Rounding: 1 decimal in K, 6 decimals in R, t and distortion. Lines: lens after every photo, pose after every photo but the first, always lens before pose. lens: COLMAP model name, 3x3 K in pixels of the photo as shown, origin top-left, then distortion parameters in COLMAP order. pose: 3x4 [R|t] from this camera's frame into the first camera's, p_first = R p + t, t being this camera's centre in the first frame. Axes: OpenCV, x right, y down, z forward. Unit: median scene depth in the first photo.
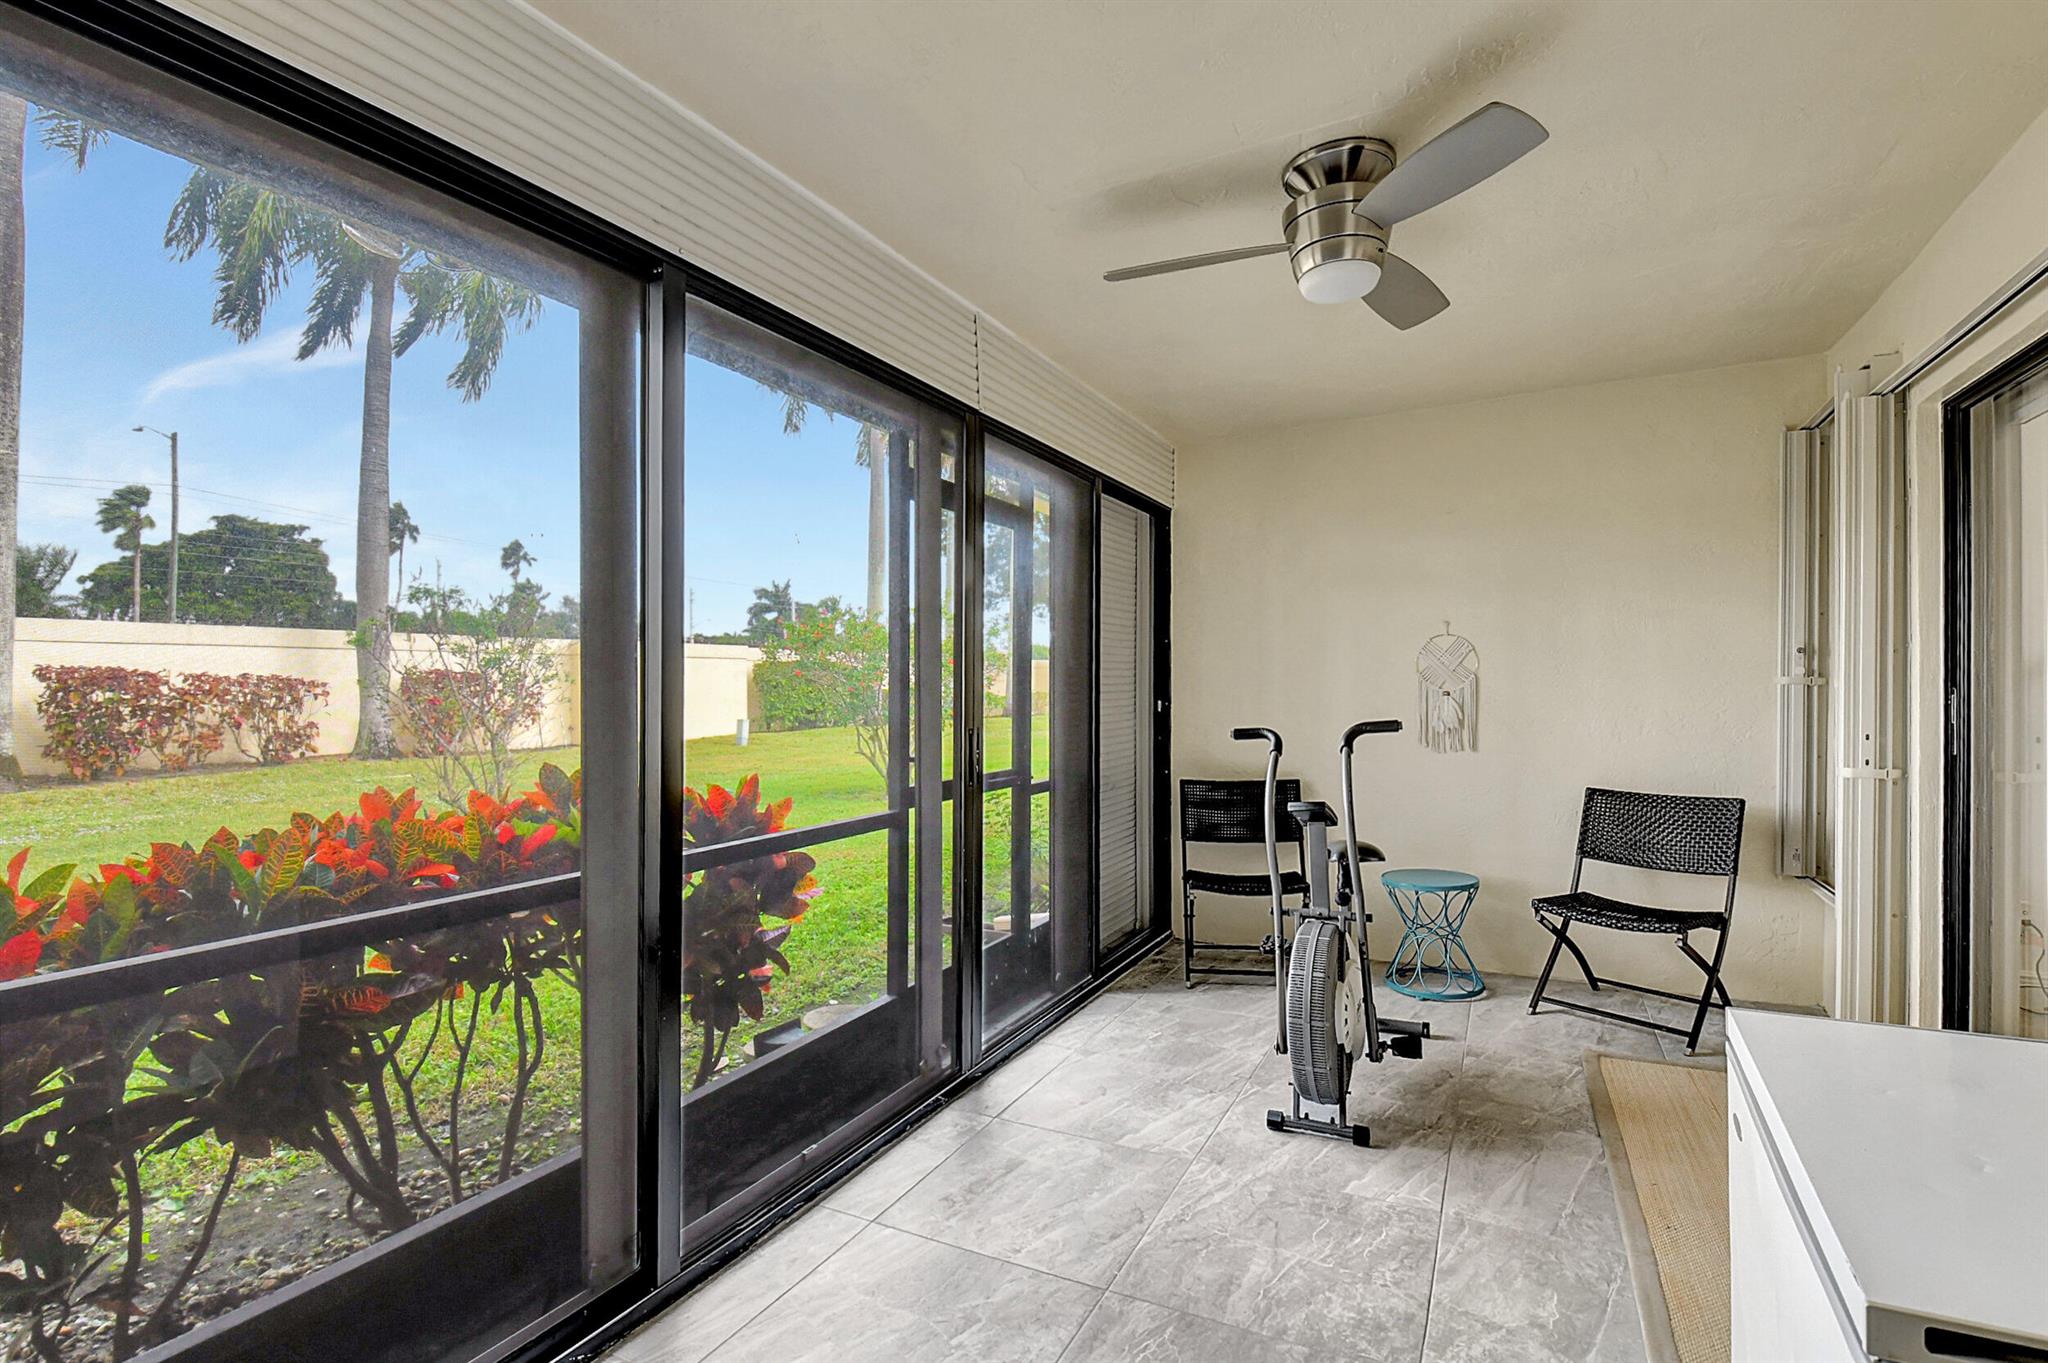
lens RADIAL K [[917.5, 0, 1031.0], [0, 917.5, 688.8], [0, 0, 1]] dist [0.008999, -0.018253]
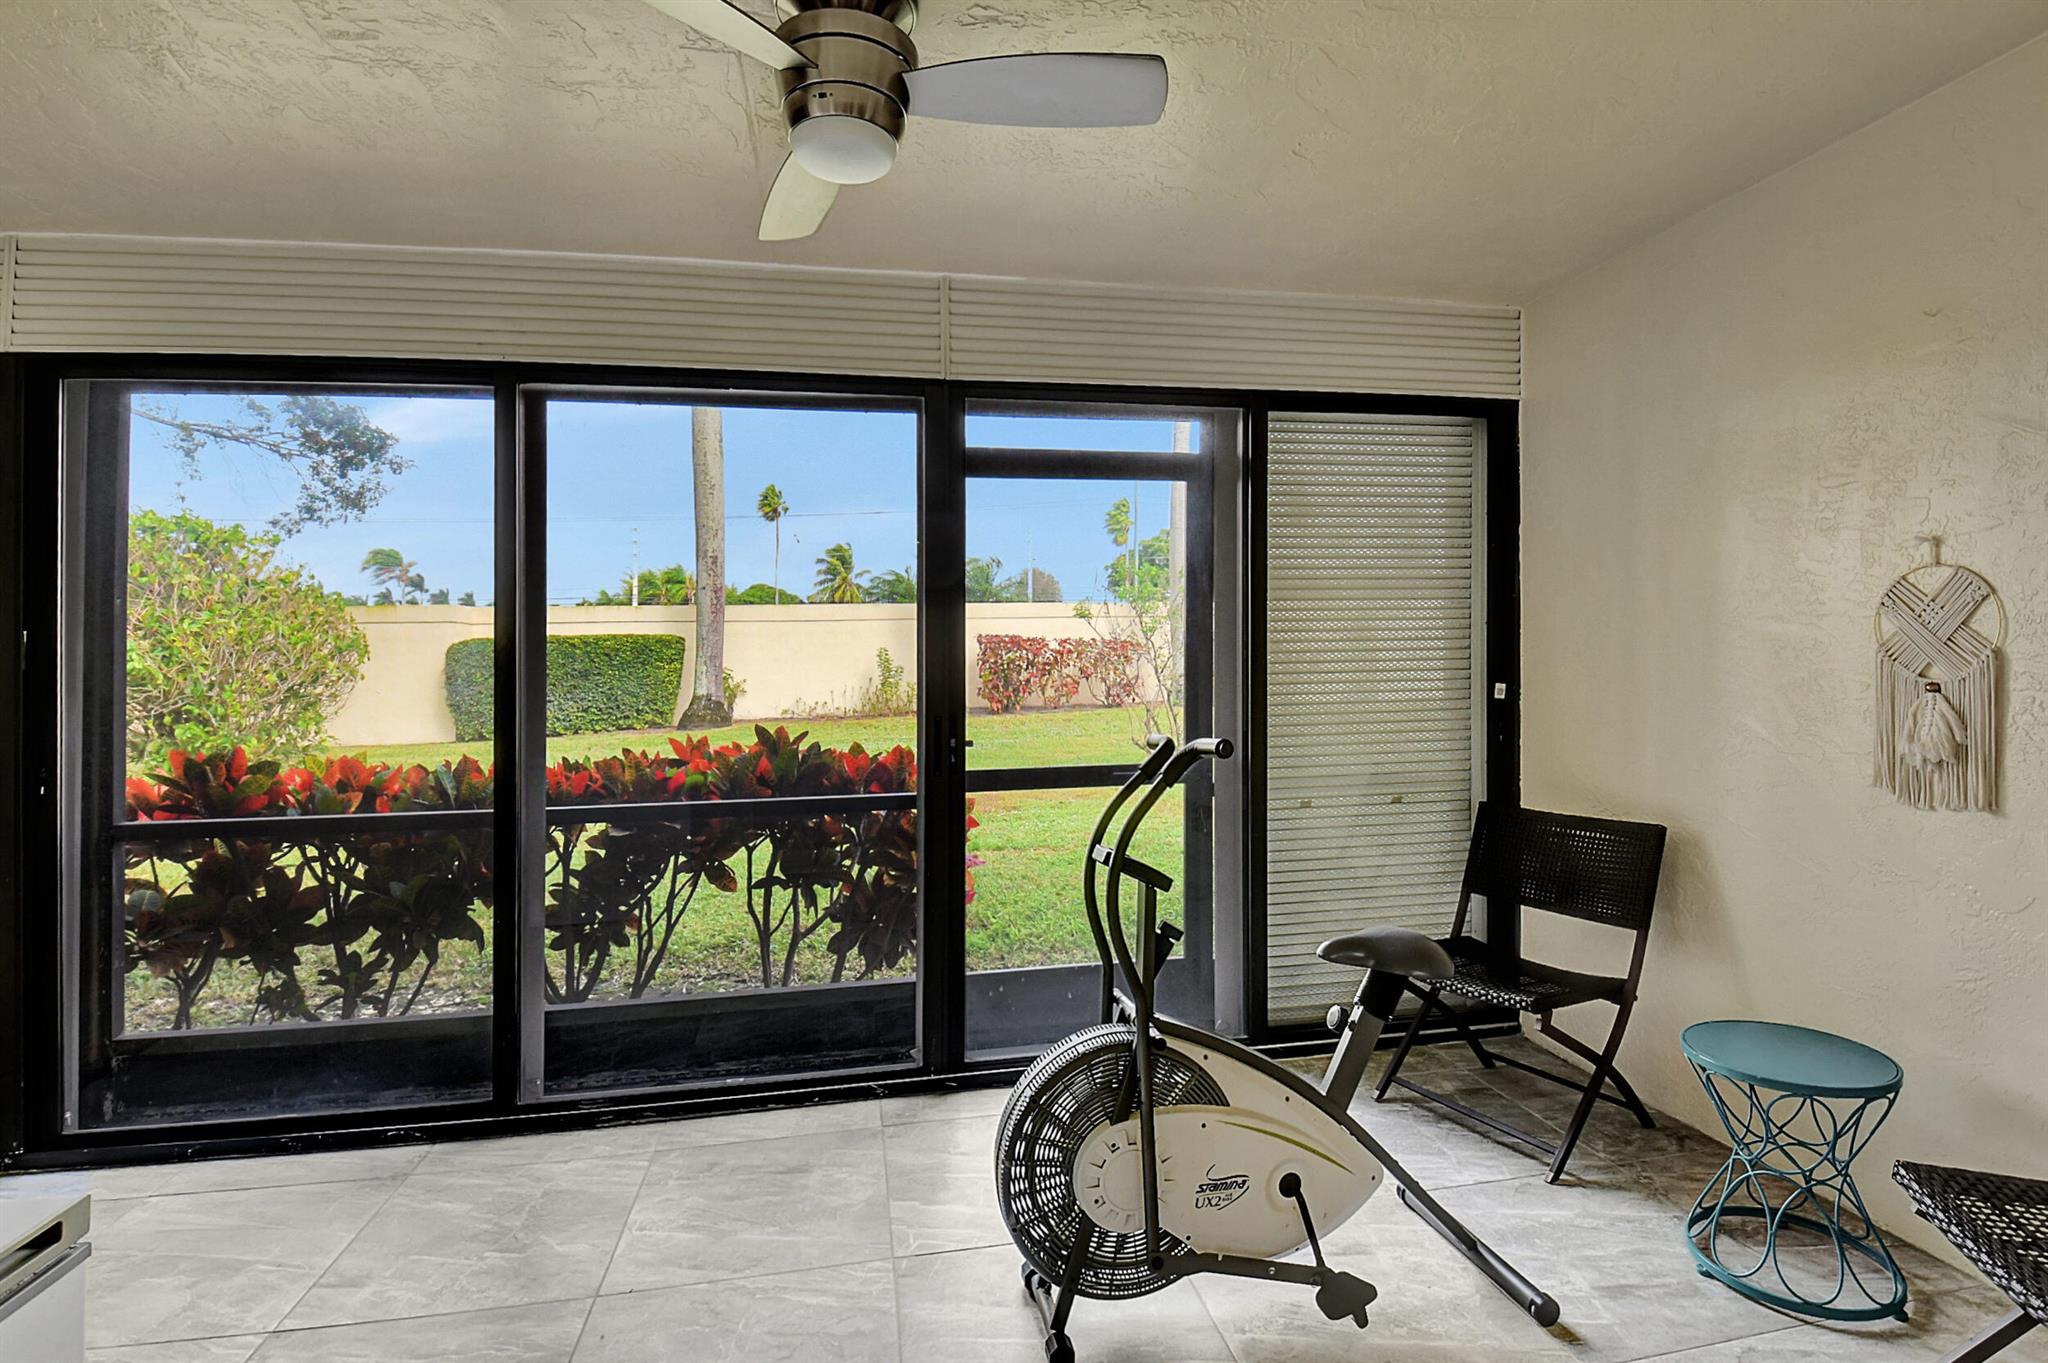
lens RADIAL K [[922.6, 0, 1003.8], [0, 922.6, 656.0], [0, 0, 1]] dist [0.036316, -0.039180]
pose [[0.620797, 0.003912, -0.783961, 0.452913], [0.006188, 0.999932, 0.009889, -0.016590], [0.783947, -0.010990, 0.620731, 0.280845]]
